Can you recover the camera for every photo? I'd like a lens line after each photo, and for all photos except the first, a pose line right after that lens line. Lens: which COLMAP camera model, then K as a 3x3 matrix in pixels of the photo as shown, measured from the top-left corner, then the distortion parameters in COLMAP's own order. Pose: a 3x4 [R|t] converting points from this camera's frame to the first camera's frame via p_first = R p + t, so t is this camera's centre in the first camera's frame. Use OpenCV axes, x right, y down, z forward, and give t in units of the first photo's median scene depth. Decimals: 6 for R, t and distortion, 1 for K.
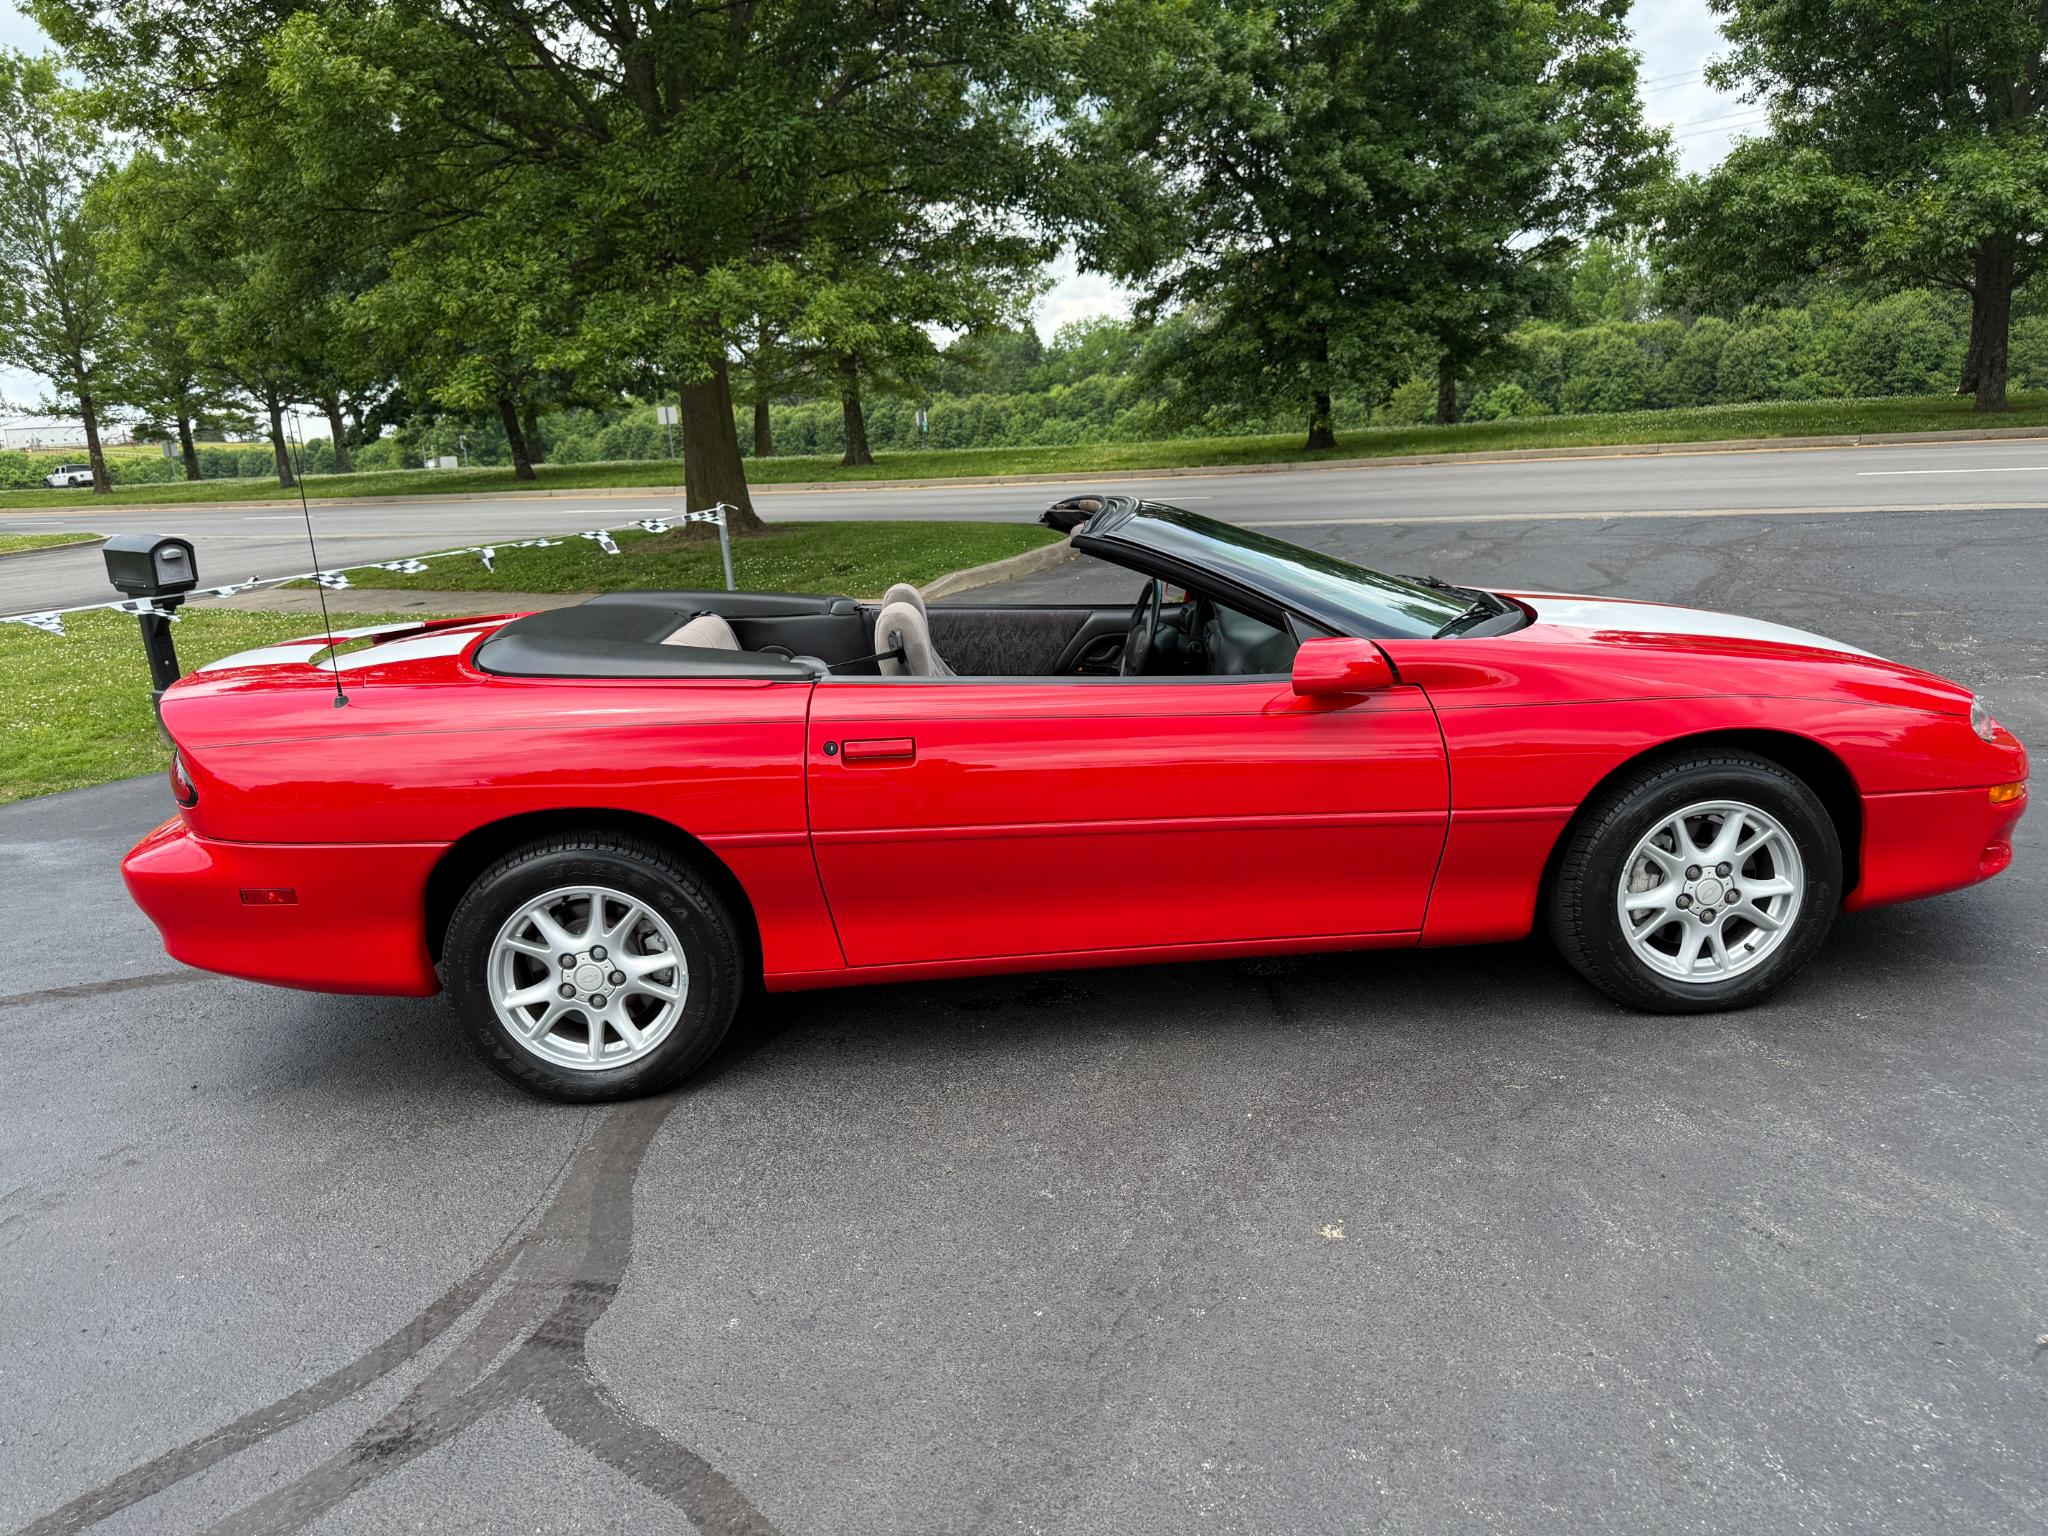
lens RADIAL K [[1454.1, 0, 1028.1], [0, 1454.1, 783.4], [0, 0, 1]] dist [0.015679, -0.022856]
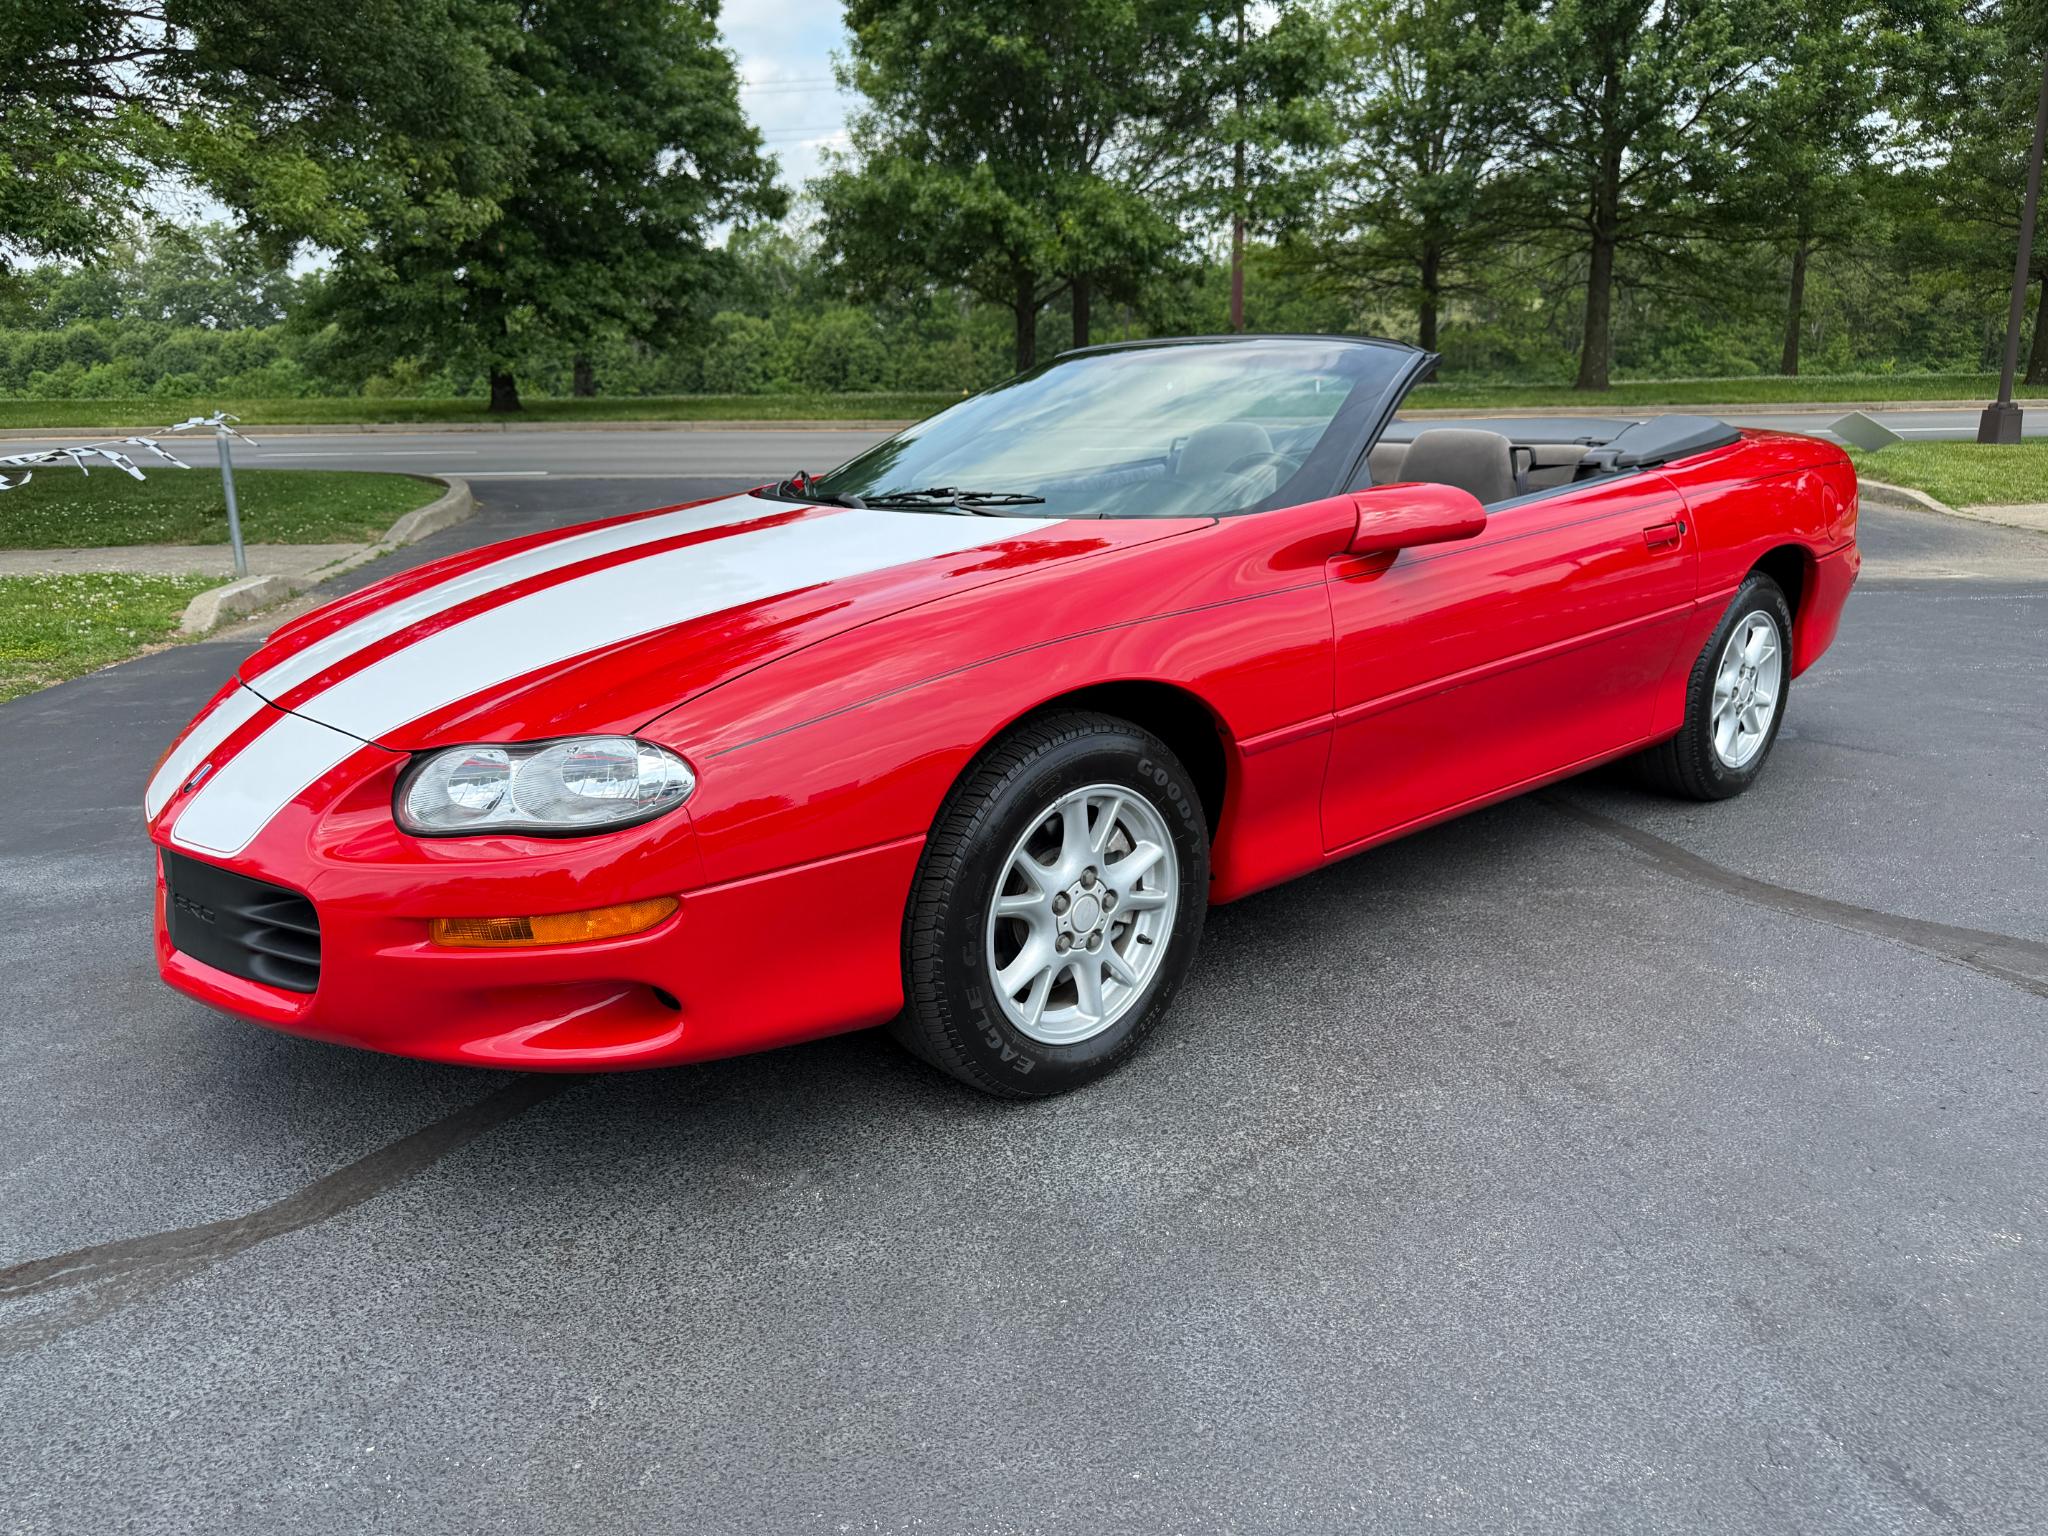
lens RADIAL K [[1454.1, 0, 1036.2], [0, 1454.1, 769.4], [0, 0, 1]] dist [0.015679, -0.022856]
pose [[0.782592, -0.107083, 0.613256, -0.161277], [0.109324, 0.993426, 0.033955, 0.007022], [-0.612861, 0.040471, 0.789154, 0.061018]]
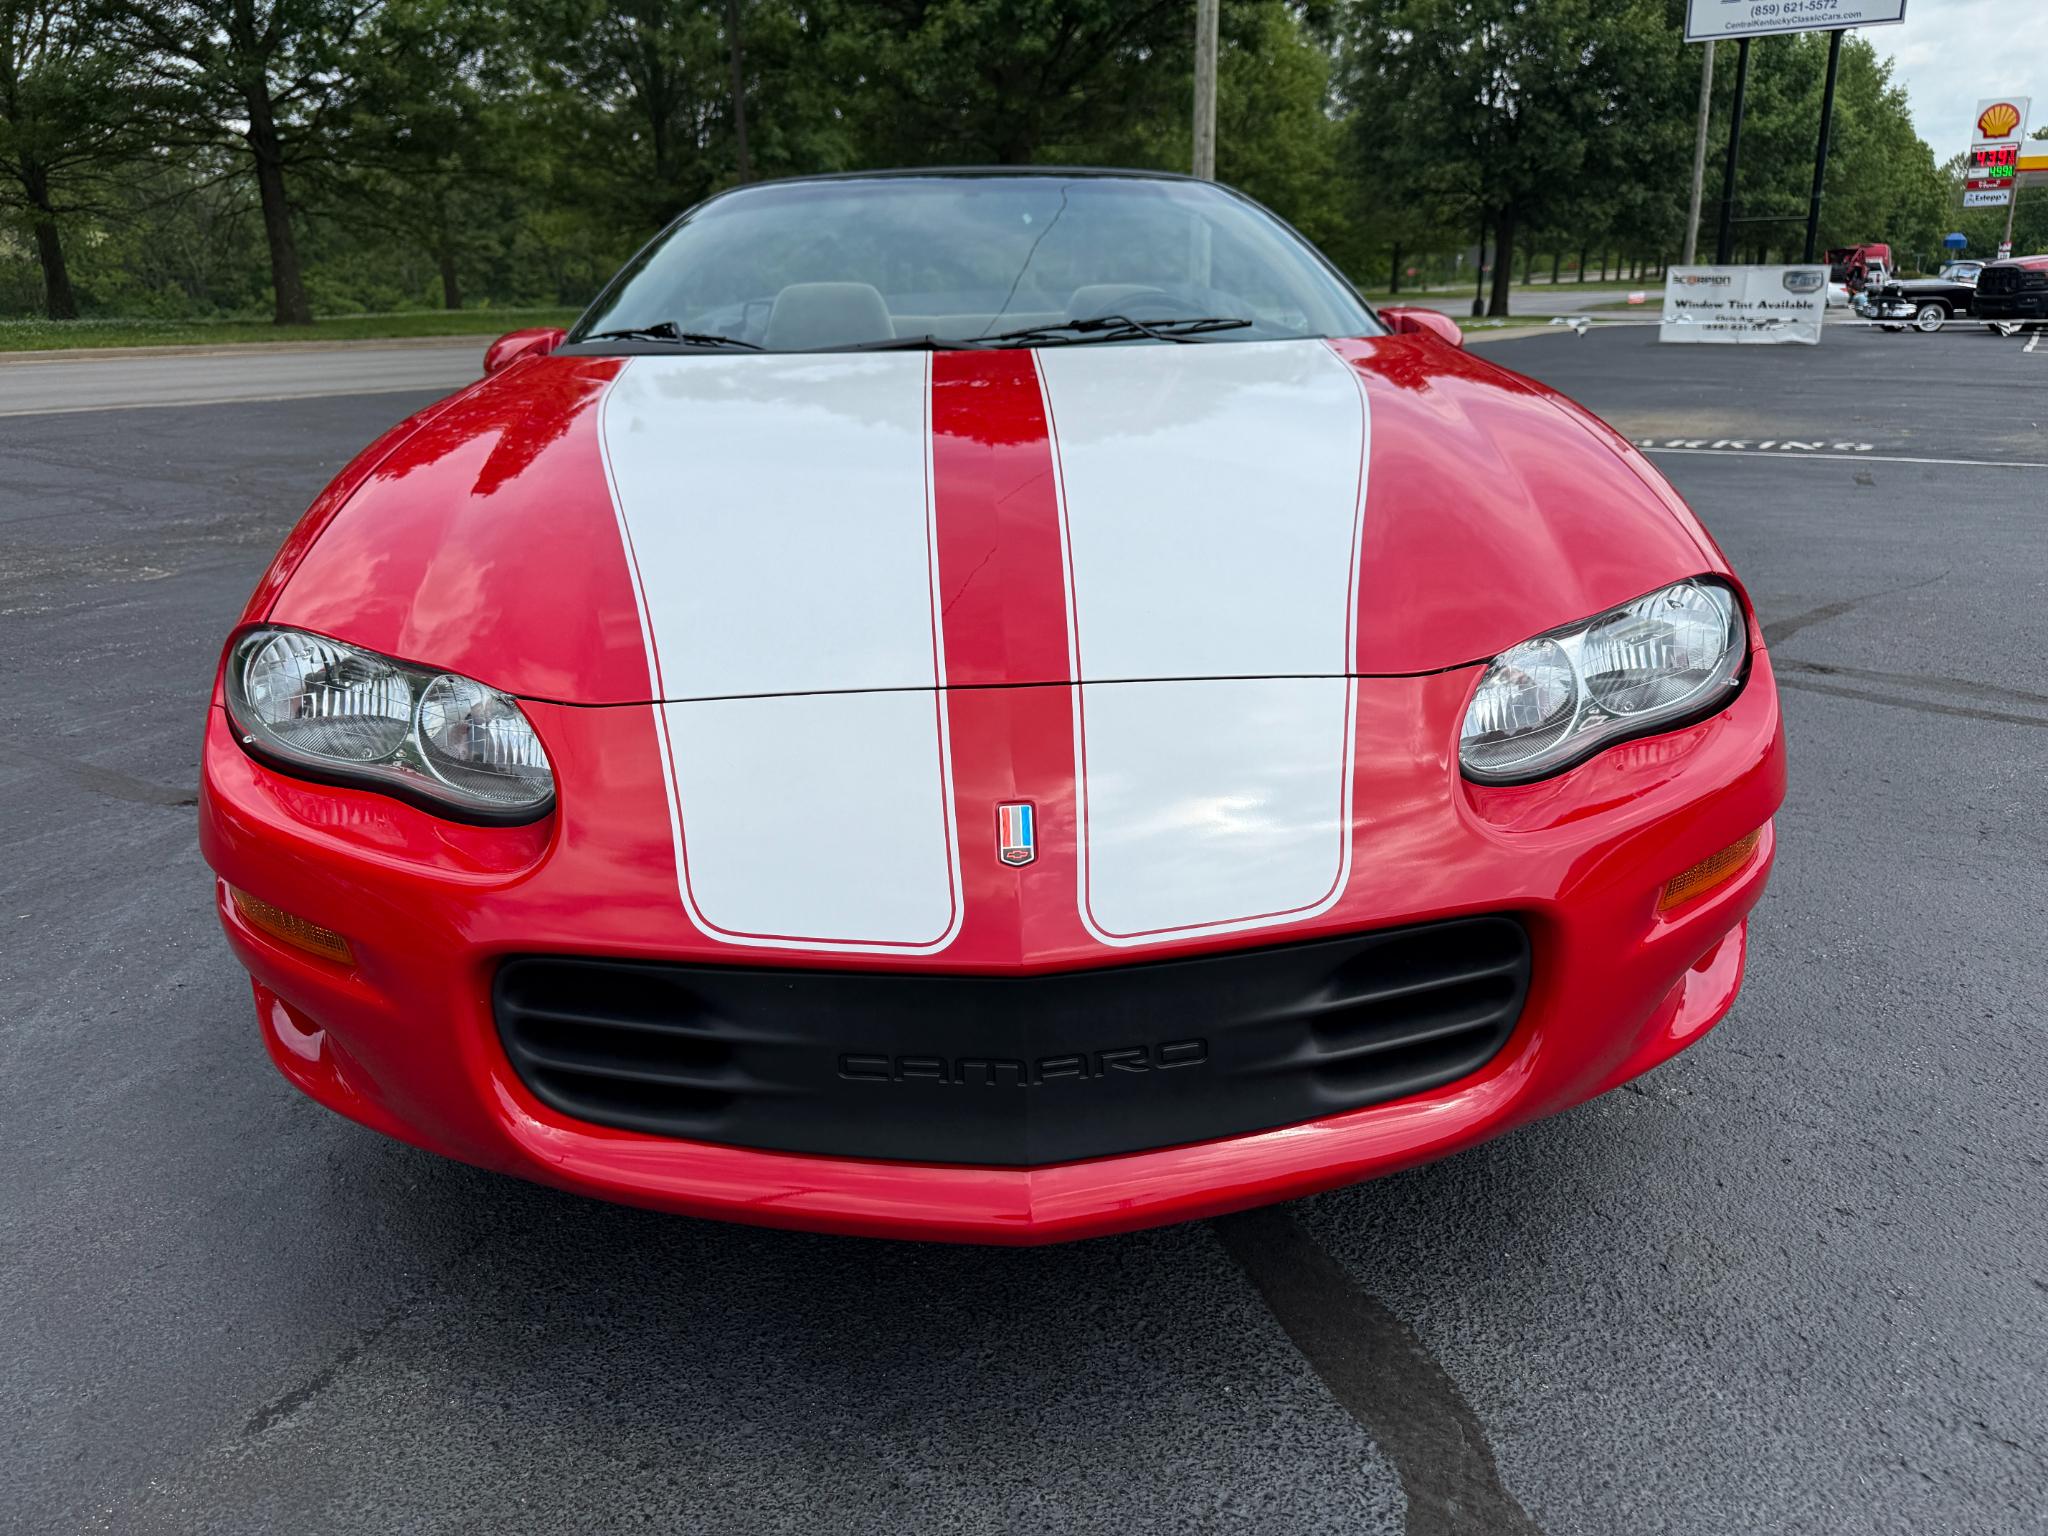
lens RADIAL K [[1454.1, 0, 1026.8], [0, 1454.1, 771.0], [0, 0, 1]] dist [0.015679, -0.022856]
pose [[0.035497, -0.246174, 0.968575, -0.189971], [0.251686, 0.940149, 0.229725, -0.006668], [-0.967158, 0.235622, 0.095331, 0.153497]]
